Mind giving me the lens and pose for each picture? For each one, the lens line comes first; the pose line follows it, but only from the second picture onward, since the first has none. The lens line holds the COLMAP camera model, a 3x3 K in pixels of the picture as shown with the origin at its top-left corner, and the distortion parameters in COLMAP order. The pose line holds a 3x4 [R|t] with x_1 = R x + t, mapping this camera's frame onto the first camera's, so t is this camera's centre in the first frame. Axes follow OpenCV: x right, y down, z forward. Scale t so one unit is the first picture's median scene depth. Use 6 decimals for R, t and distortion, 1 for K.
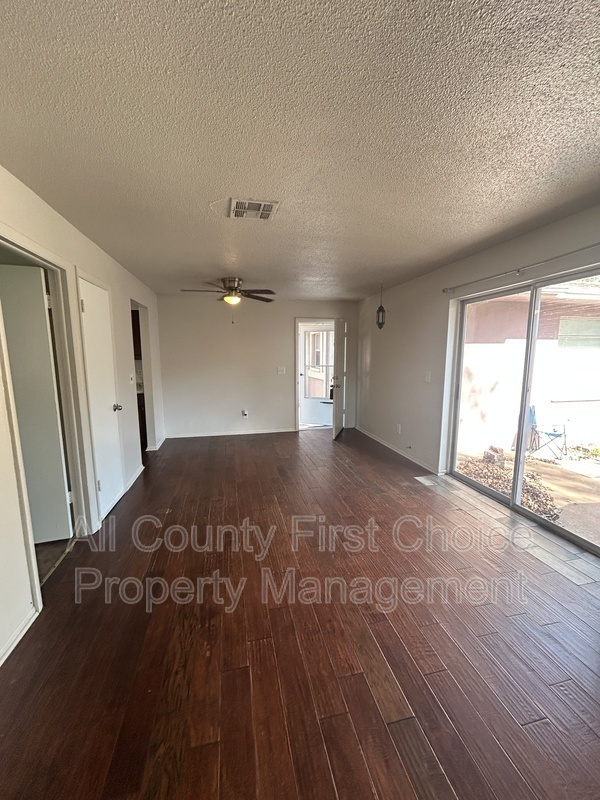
lens RADIAL K [[325.2, 0, 298.6], [0, 325.2, 401.1], [0, 0, 1]] dist [0.002114, -0.000631]
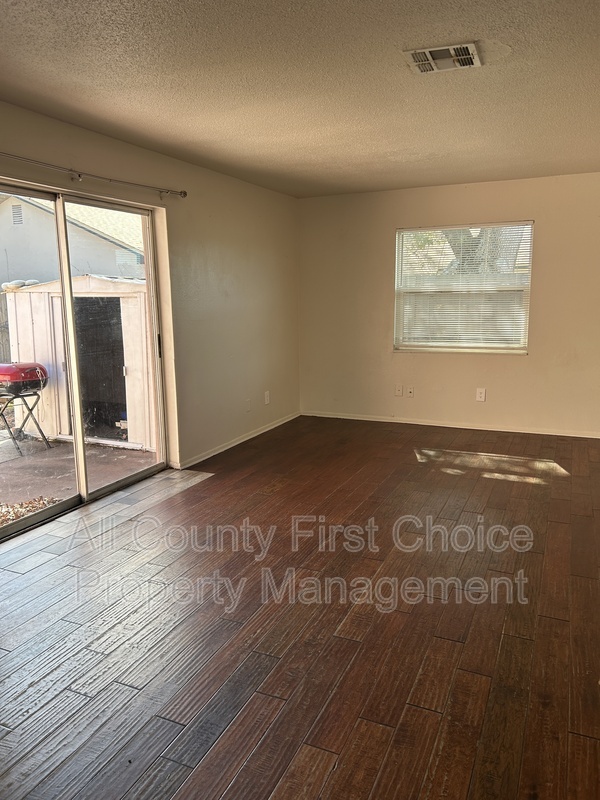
lens RADIAL K [[605.0, 0, 294.8], [0, 605.0, 400.1], [0, 0, 1]] dist [0.049055, -0.052671]
pose [[-0.795592, -0.097232, 0.597980, -0.473569], [0.097069, 0.953827, 0.284239, -0.216324], [-0.598006, 0.284184, -0.749418, 1.561508]]
